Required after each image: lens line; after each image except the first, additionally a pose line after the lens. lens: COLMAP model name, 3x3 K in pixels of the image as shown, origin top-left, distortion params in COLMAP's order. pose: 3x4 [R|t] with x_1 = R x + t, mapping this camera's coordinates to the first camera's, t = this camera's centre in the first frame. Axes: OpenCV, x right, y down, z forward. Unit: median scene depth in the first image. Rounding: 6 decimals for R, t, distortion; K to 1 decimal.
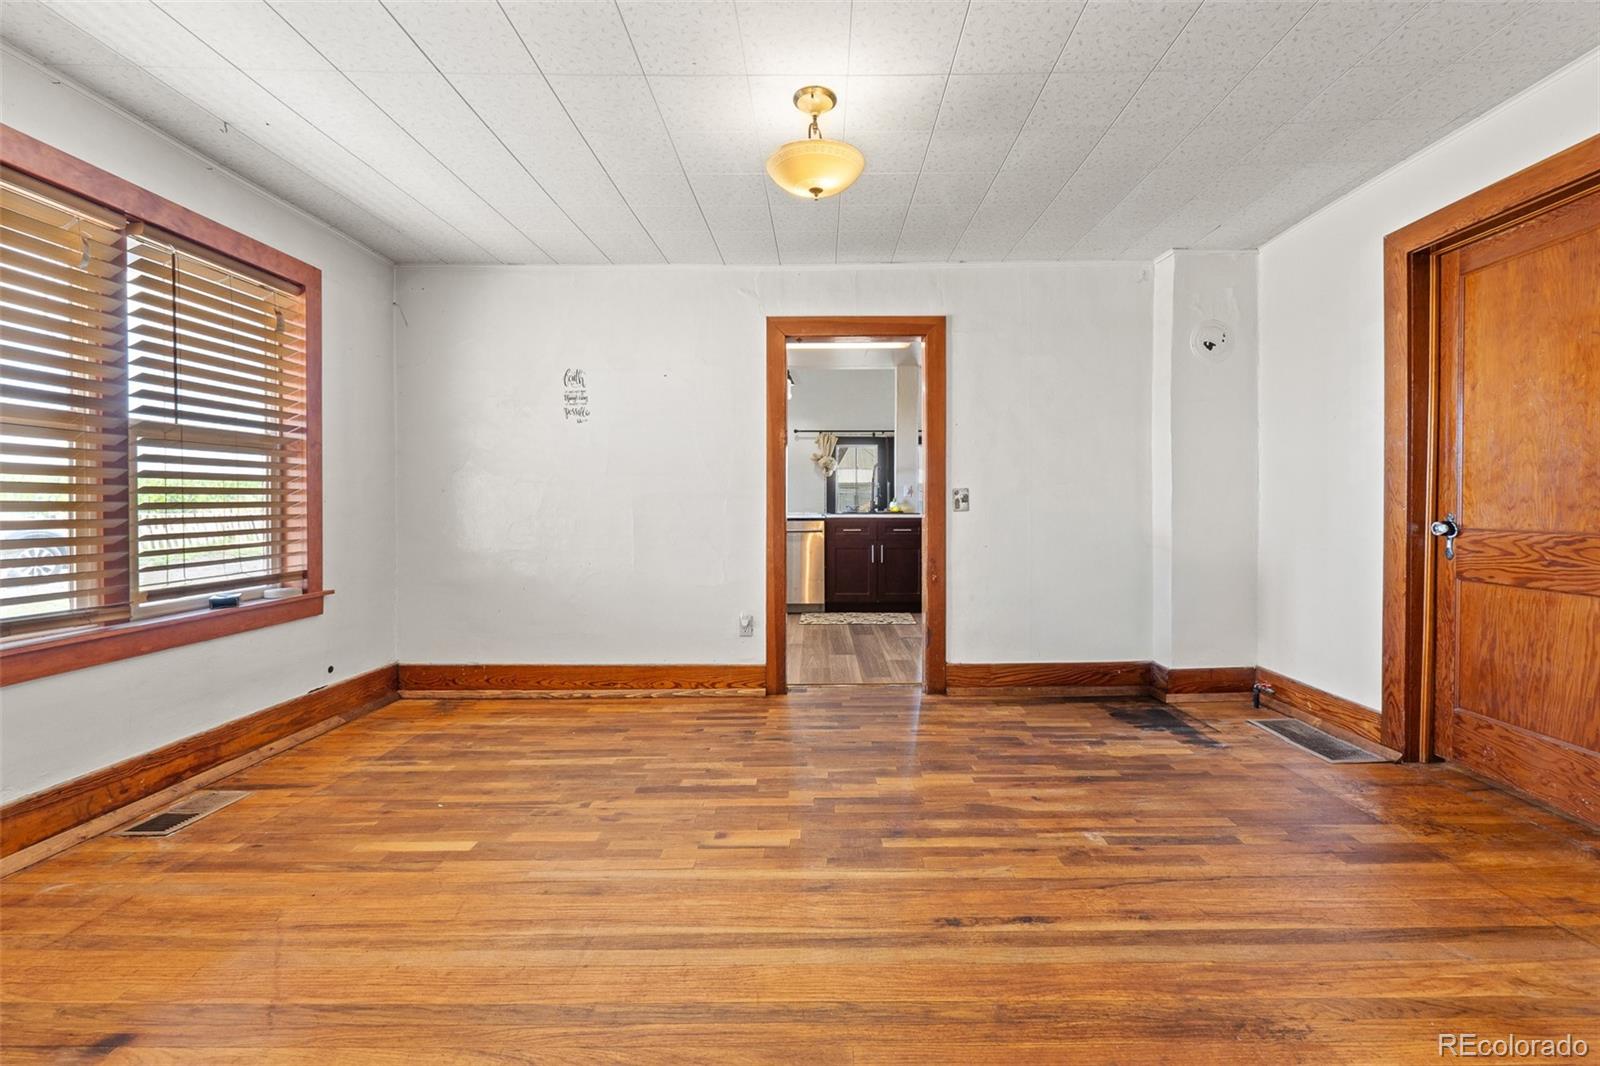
lens RADIAL K [[686.7, 0, 817.1], [0, 686.7, 511.6], [0, 0, 1]] dist [-0.008590, -0.000417]
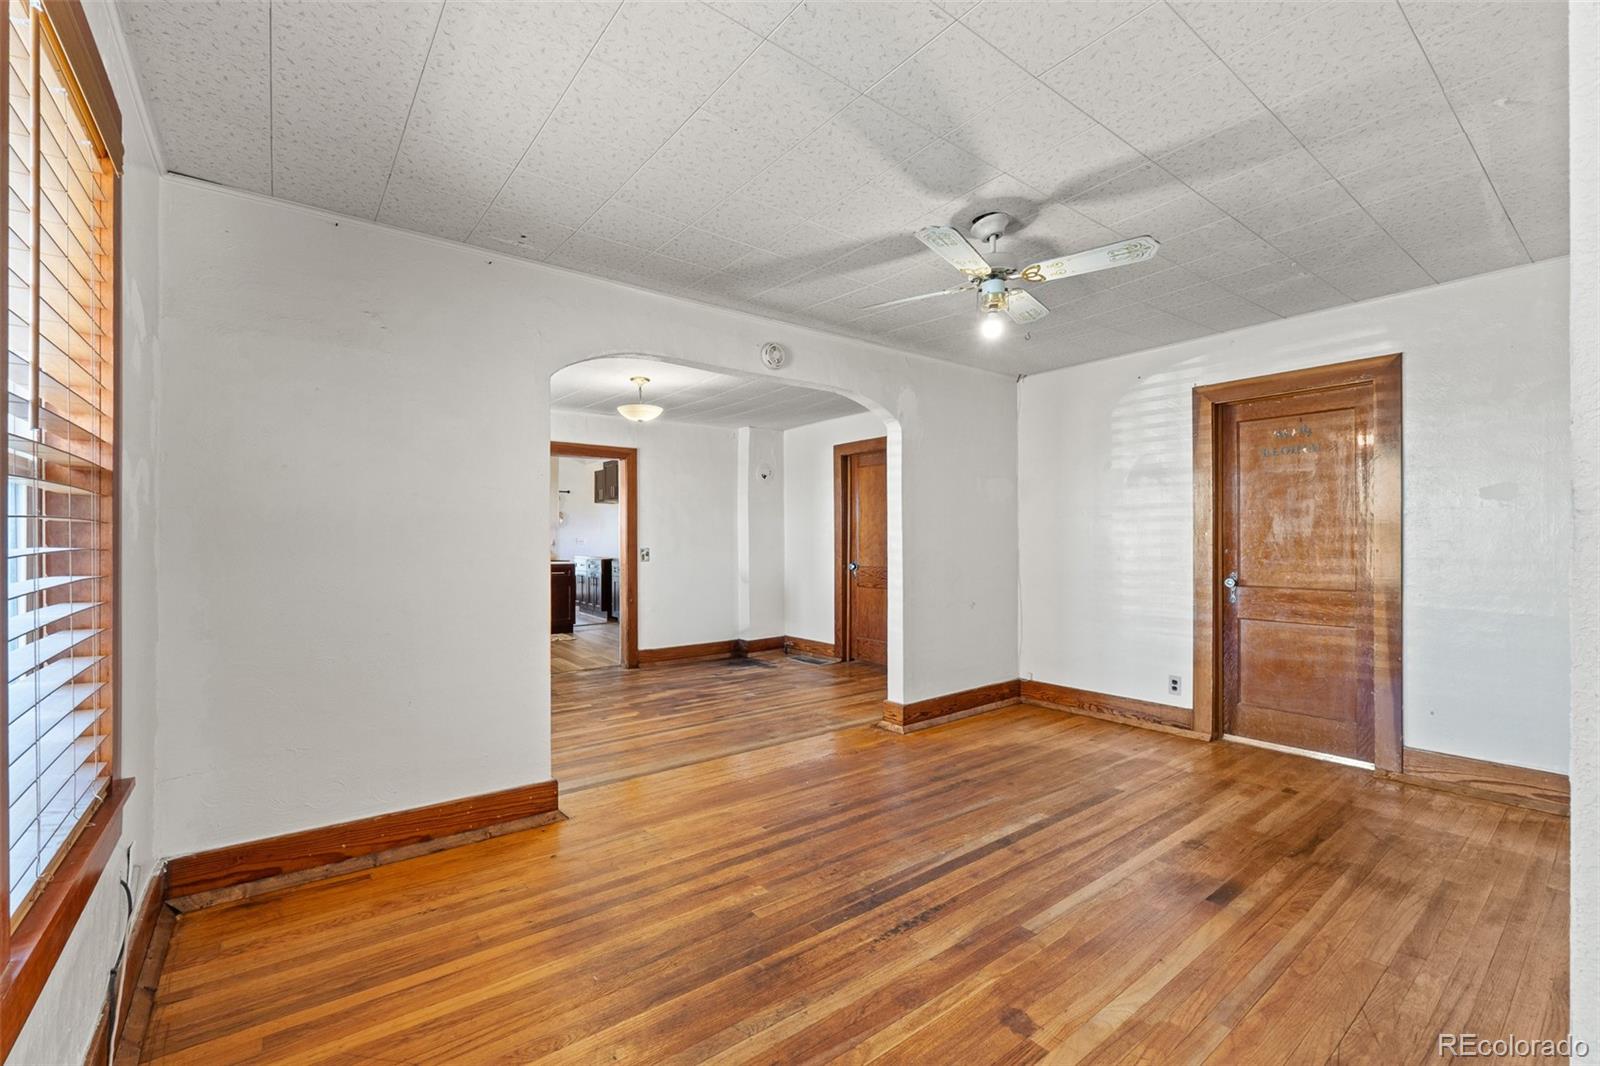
lens RADIAL K [[686.7, 0, 794.3], [0, 686.7, 536.6], [0, 0, 1]] dist [-0.008590, -0.000417]
pose [[0.790527, 0.003220, 0.612419, -0.958027], [0.009076, 0.999815, -0.016972, -0.052057], [-0.612360, 0.018975, 0.790351, -1.038916]]
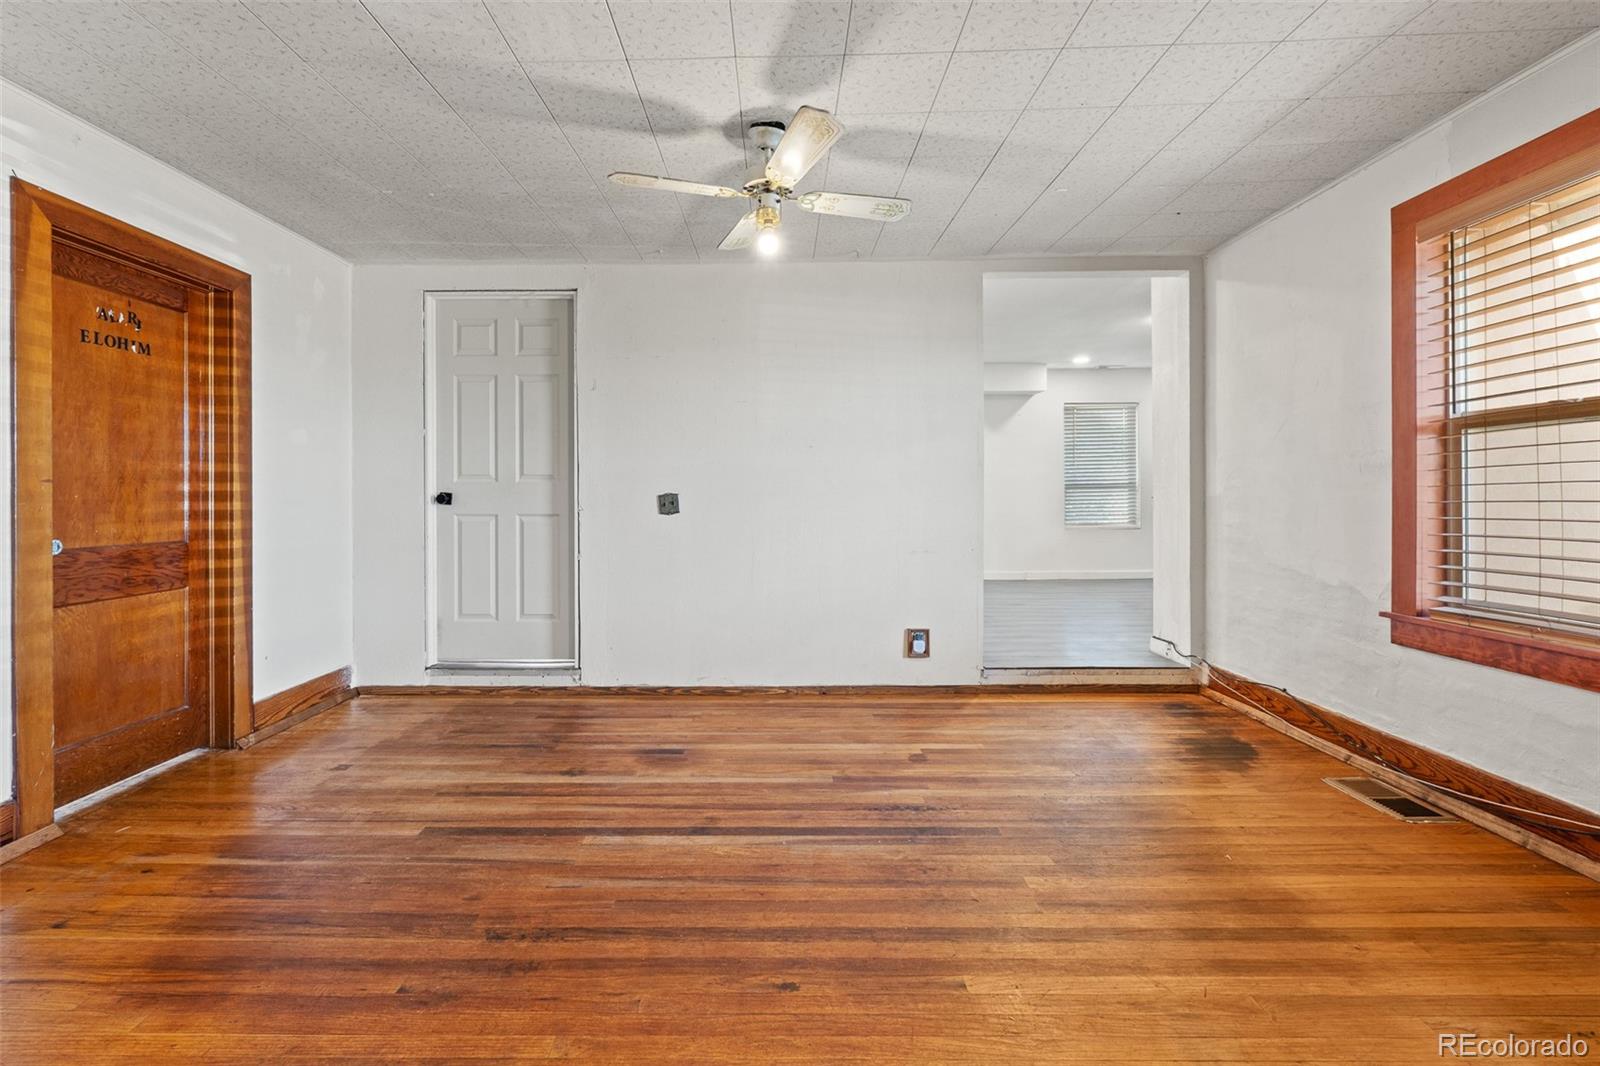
lens RADIAL K [[686.7, 0, 765.5], [0, 686.7, 495.2], [0, 0, 1]] dist [-0.008590, -0.000417]
pose [[-0.999811, 0.008808, 0.017317, -0.028779], [0.009055, 0.999857, 0.014279, -0.033986], [-0.017189, 0.014433, -0.999748, 0.709593]]
